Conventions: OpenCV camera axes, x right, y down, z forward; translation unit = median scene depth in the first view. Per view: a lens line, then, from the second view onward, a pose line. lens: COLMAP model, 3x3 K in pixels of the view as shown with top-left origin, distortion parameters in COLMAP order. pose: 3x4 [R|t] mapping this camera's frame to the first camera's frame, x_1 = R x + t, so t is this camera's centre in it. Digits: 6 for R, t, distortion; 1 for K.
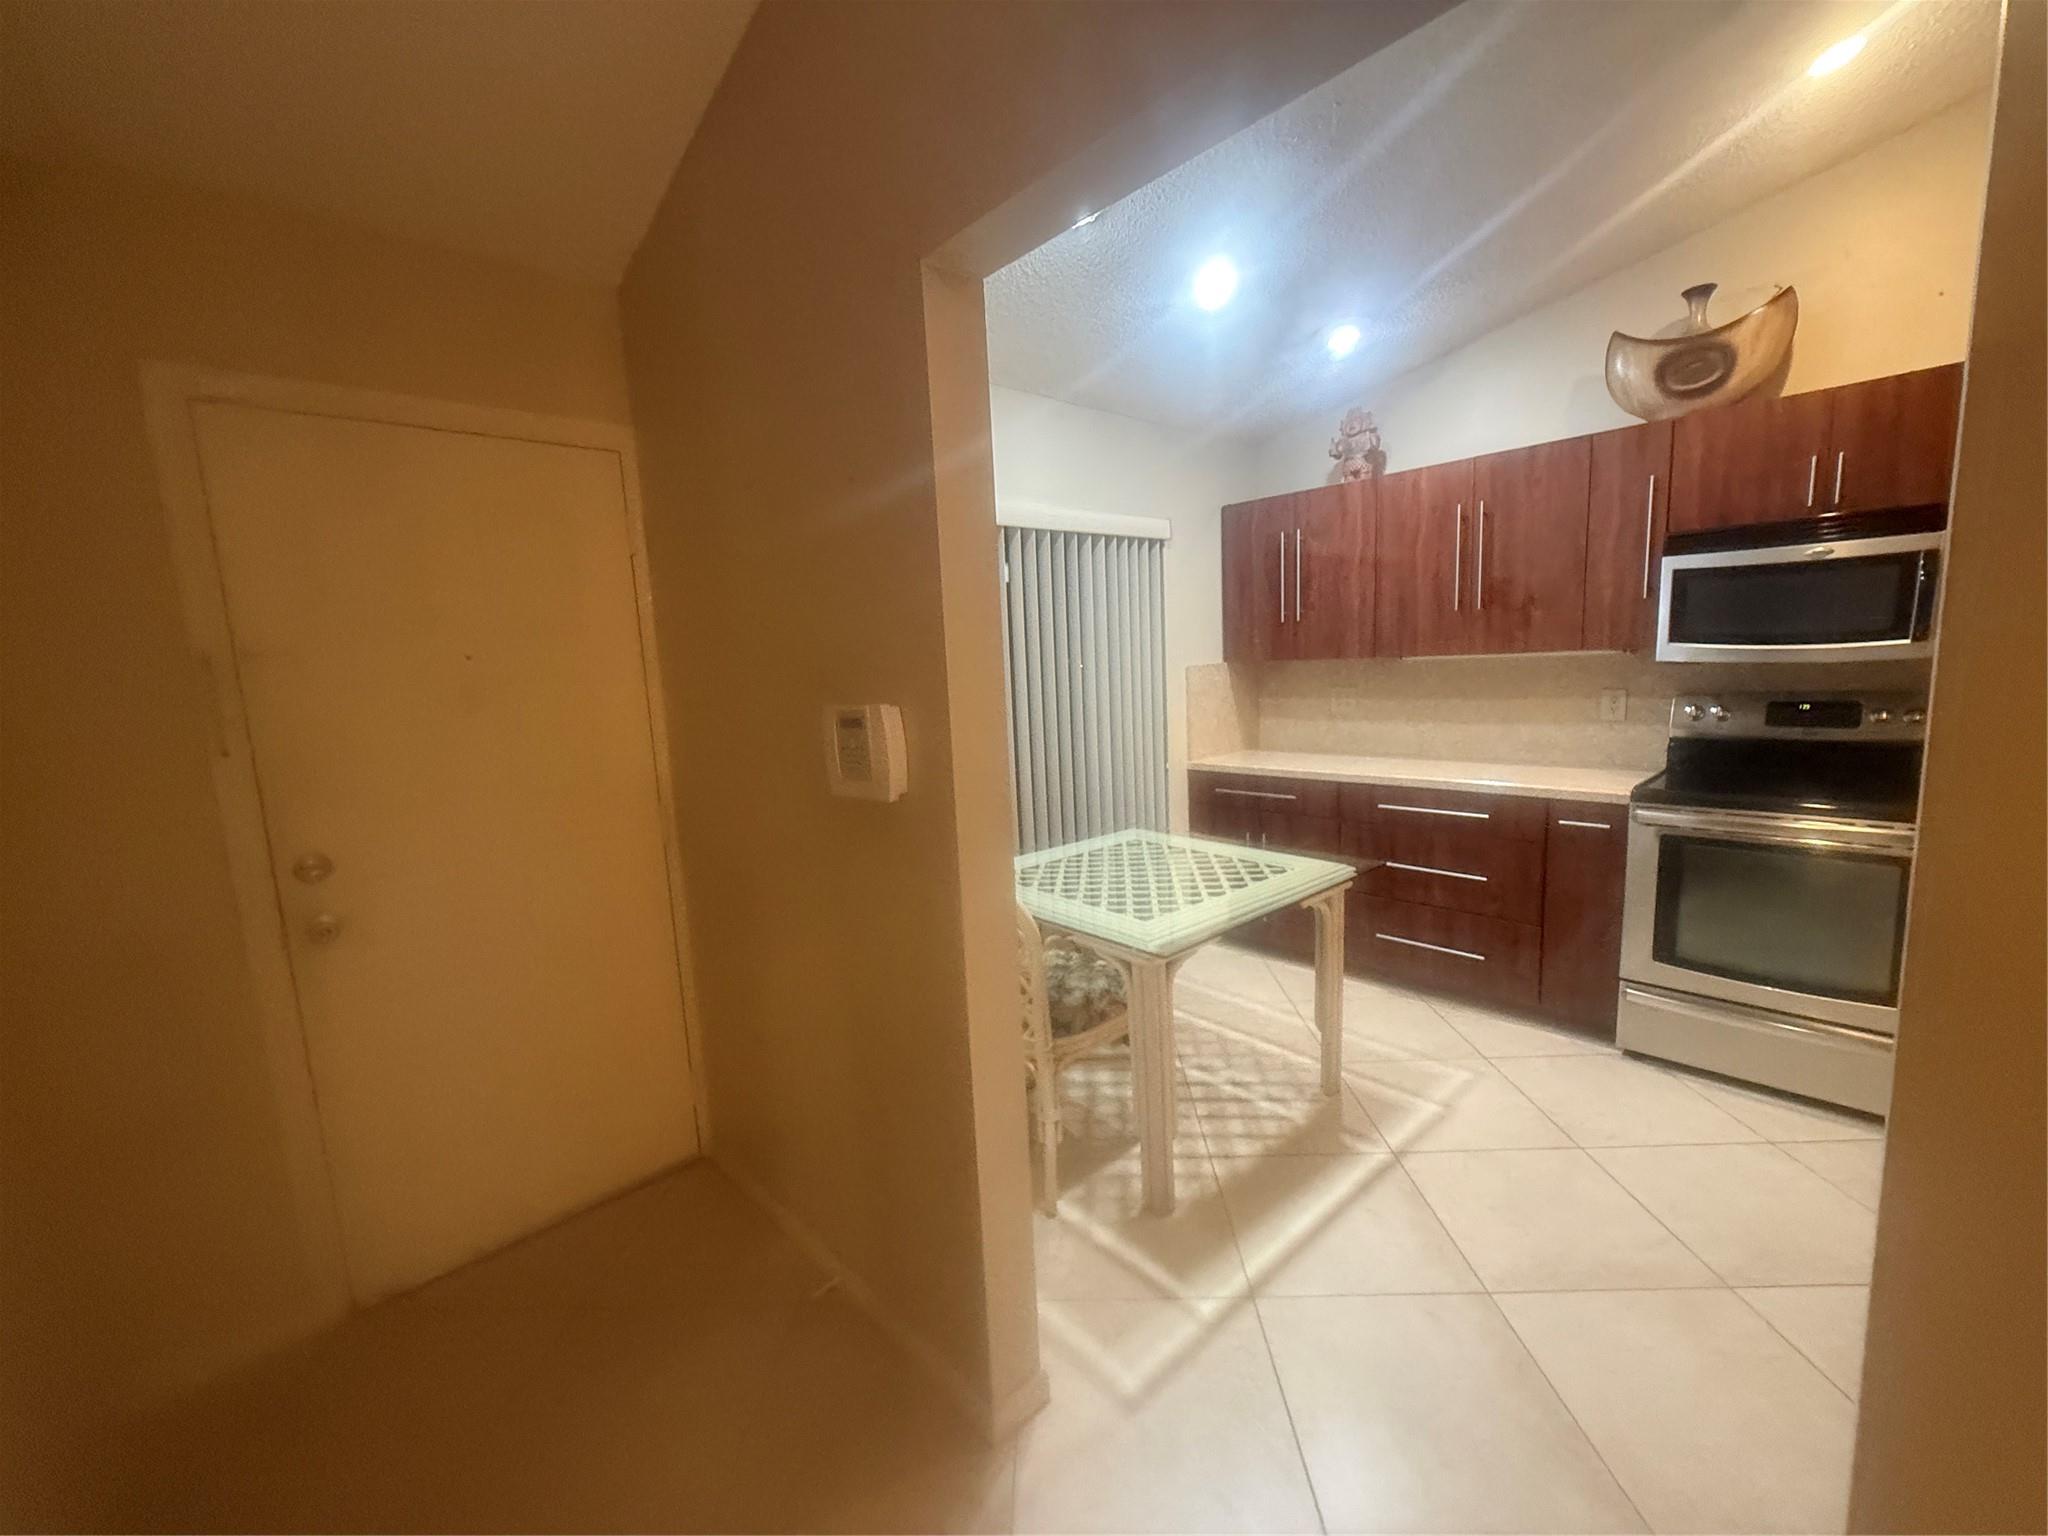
lens RADIAL K [[817.6, 0, 1026.5], [0, 817.6, 772.6], [0, 0, 1]] dist [0.000047, 0.000172]
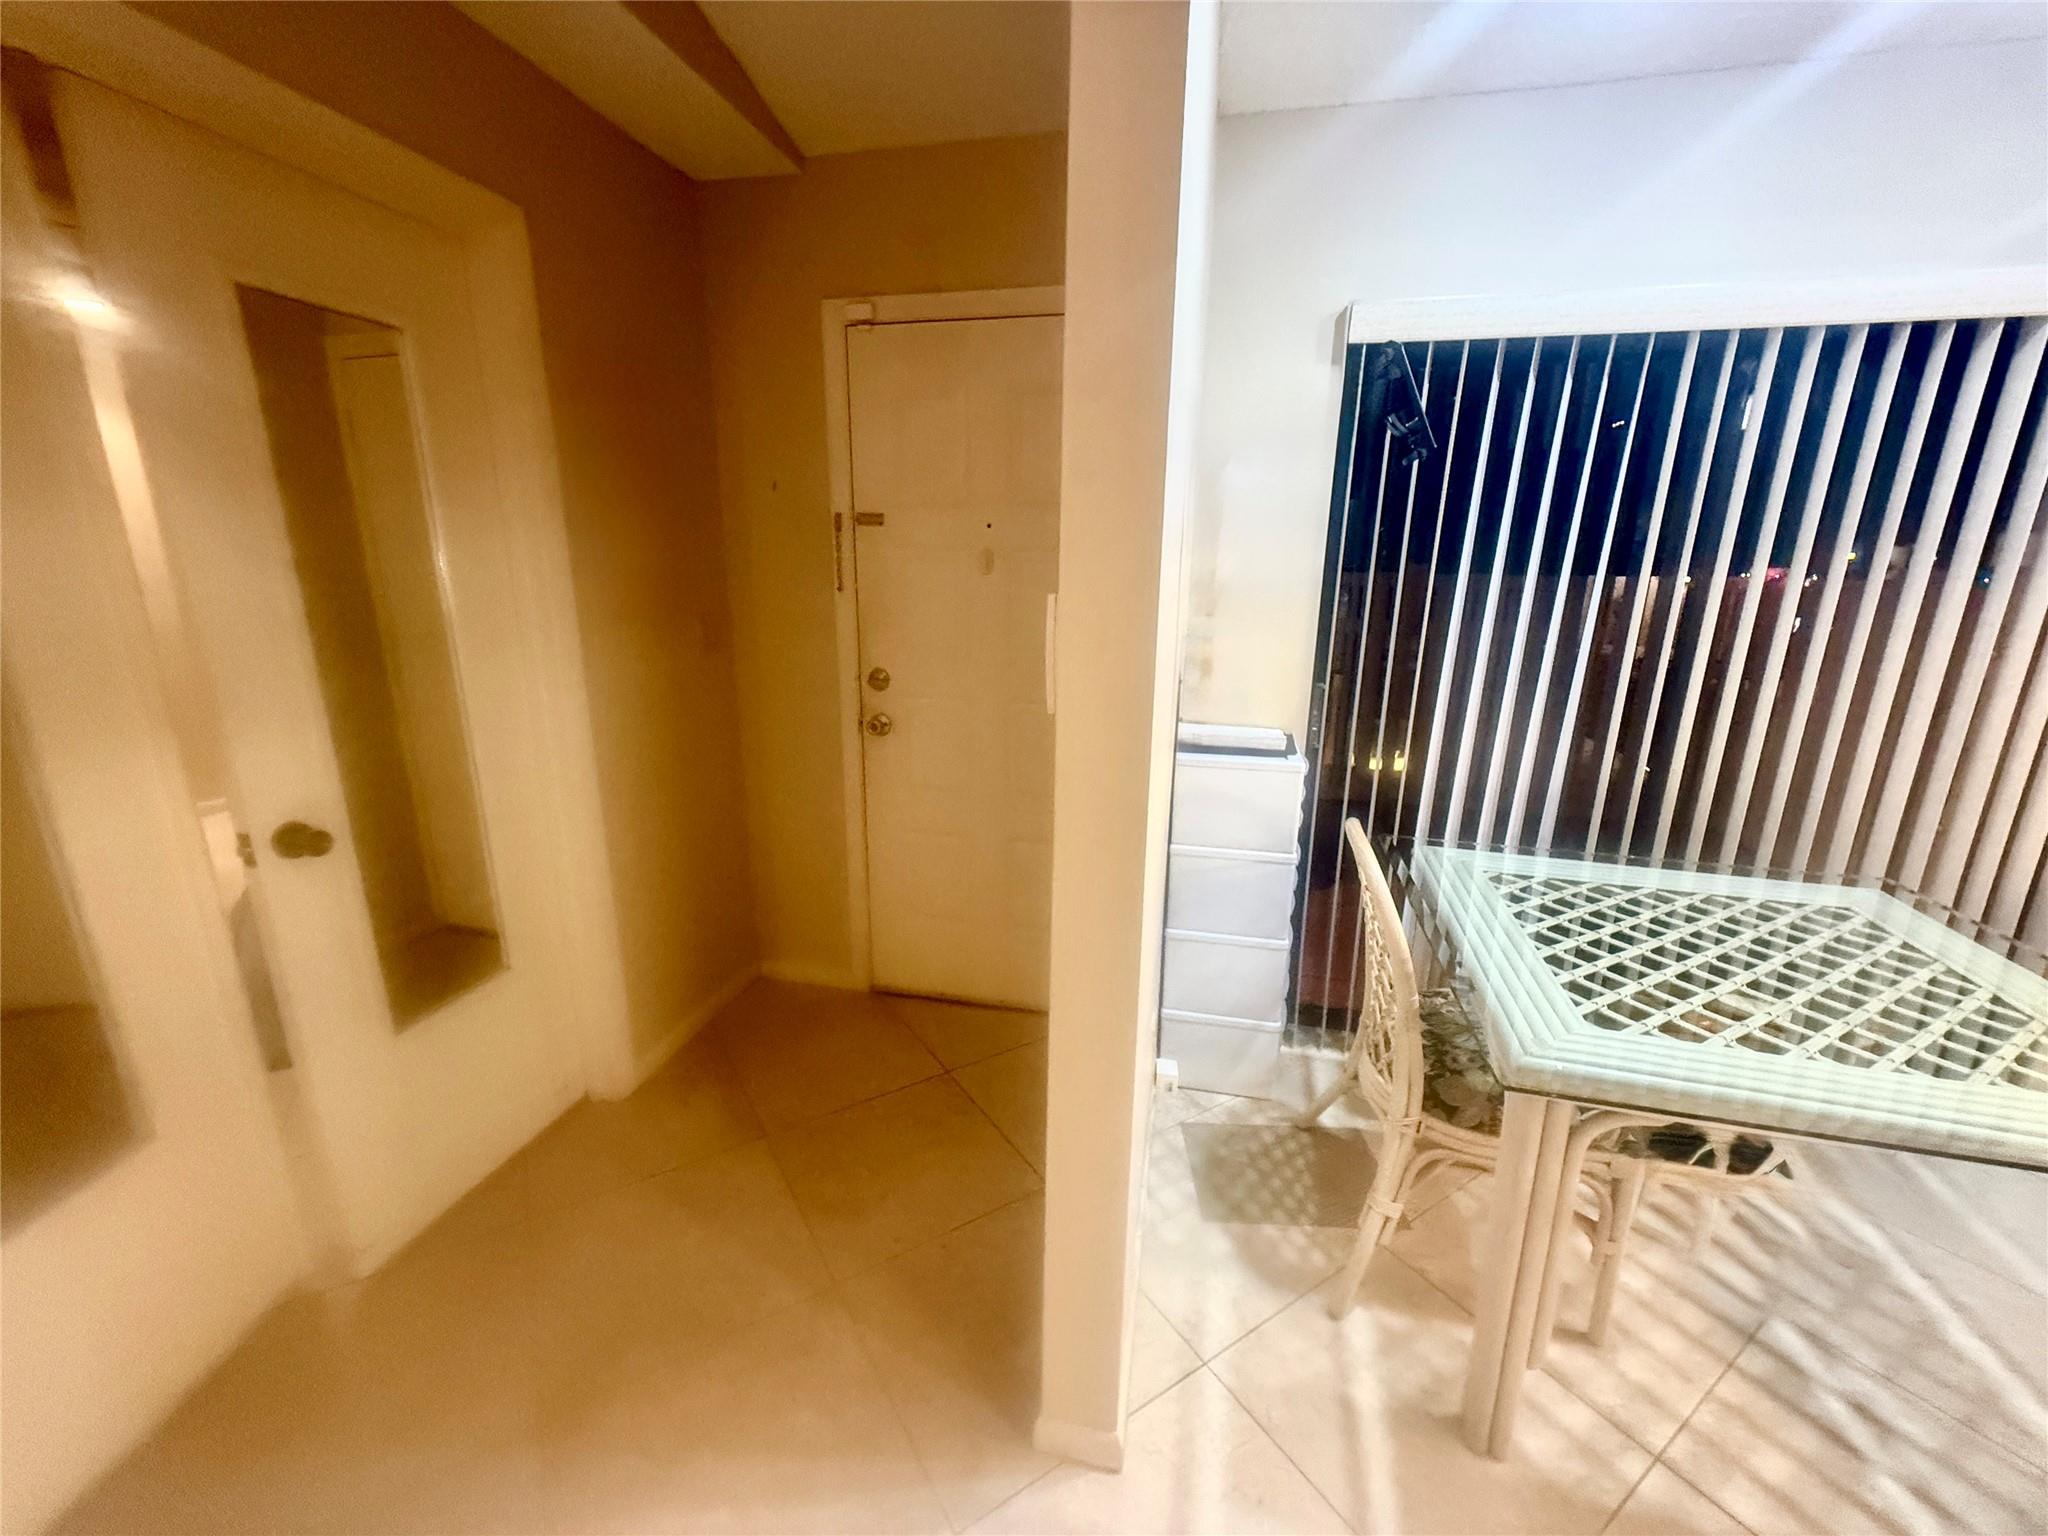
lens RADIAL K [[817.6, 0, 1026.5], [0, 817.6, 772.6], [0, 0, 1]] dist [0.000047, 0.000172]
pose [[0.565127, 0.263589, -0.781763, 0.310418], [-0.153364, 0.964634, 0.214384, -0.052078], [0.810624, -0.001260, 0.585566, 0.319876]]
